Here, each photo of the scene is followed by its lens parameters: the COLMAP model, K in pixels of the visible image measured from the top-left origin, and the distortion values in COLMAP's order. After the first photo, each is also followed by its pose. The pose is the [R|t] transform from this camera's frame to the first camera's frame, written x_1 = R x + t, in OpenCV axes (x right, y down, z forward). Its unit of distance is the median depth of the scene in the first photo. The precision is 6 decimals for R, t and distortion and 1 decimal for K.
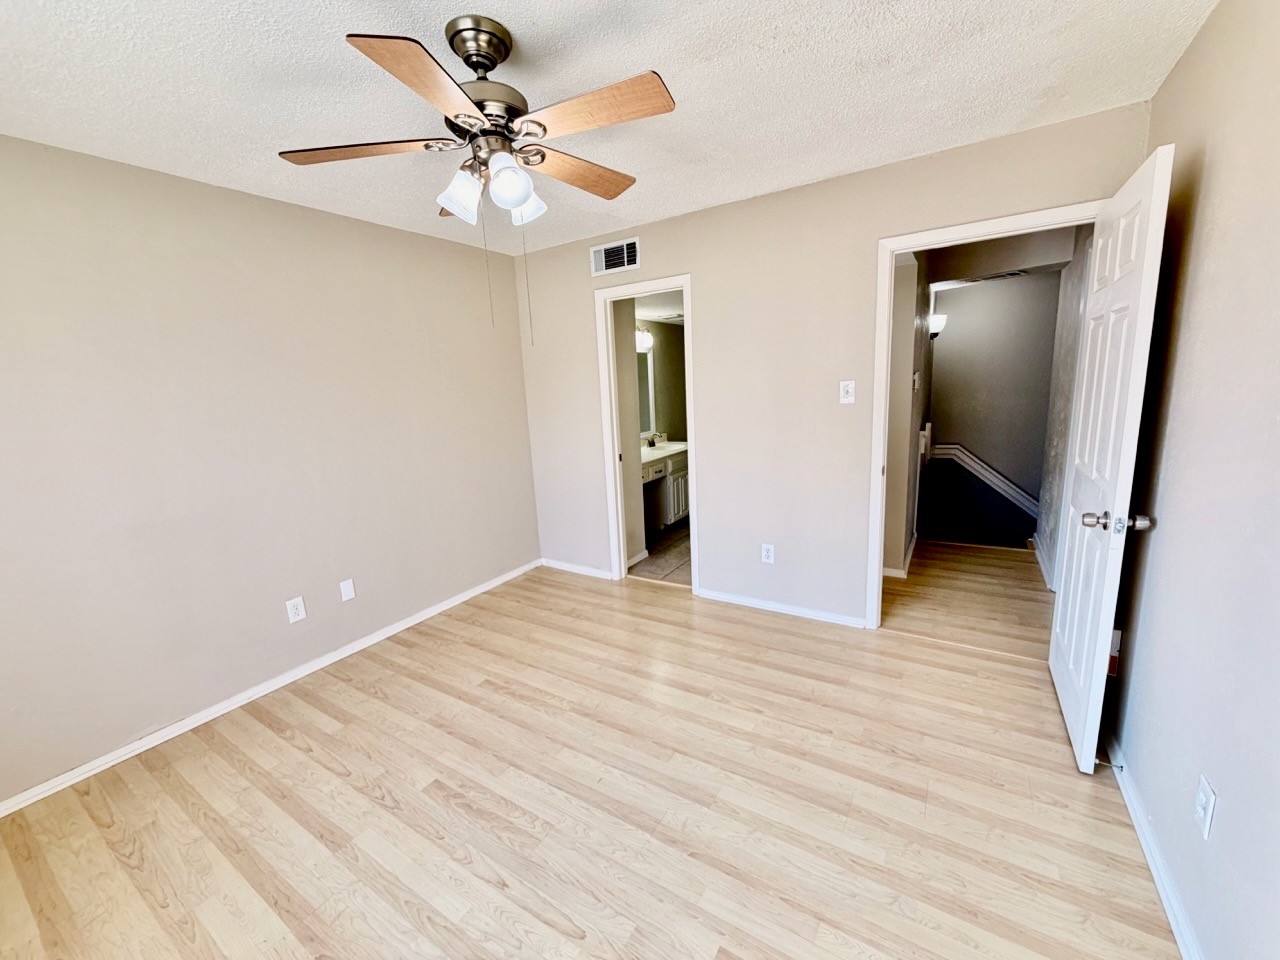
lens RADIAL K [[508.5, 0, 644.6], [0, 508.5, 480.3], [0, 0, 1]] dist [0.000119, 0.000023]
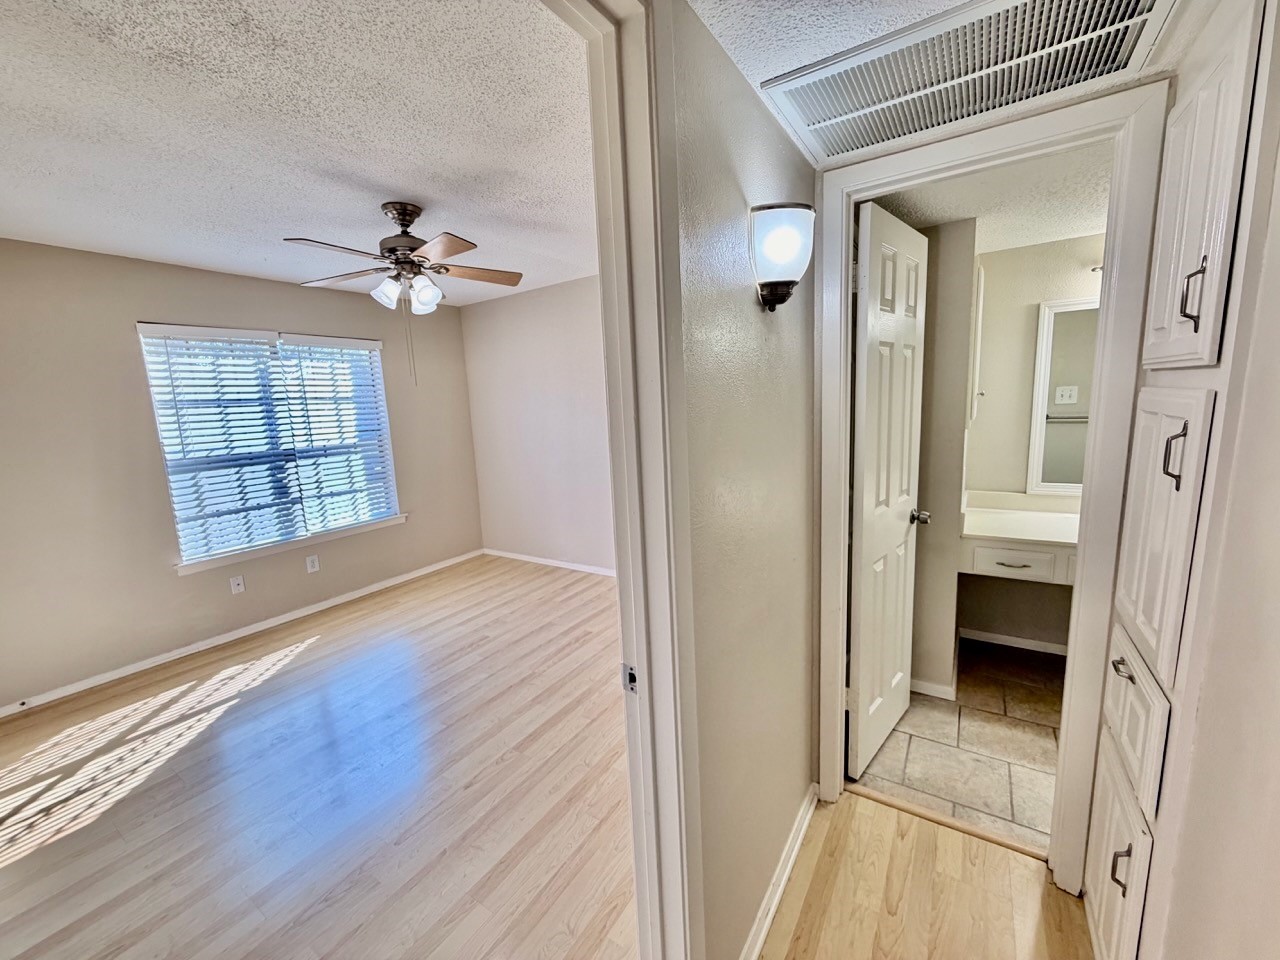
lens RADIAL K [[508.5, 0, 645.6], [0, 508.5, 484.1], [0, 0, 1]] dist [0.000119, 0.000023]
pose [[-0.012237, 0.216045, -0.976307, 1.007403], [-0.134869, 0.967101, 0.215699, -0.309659], [0.990788, 0.134313, 0.017303, 1.248767]]
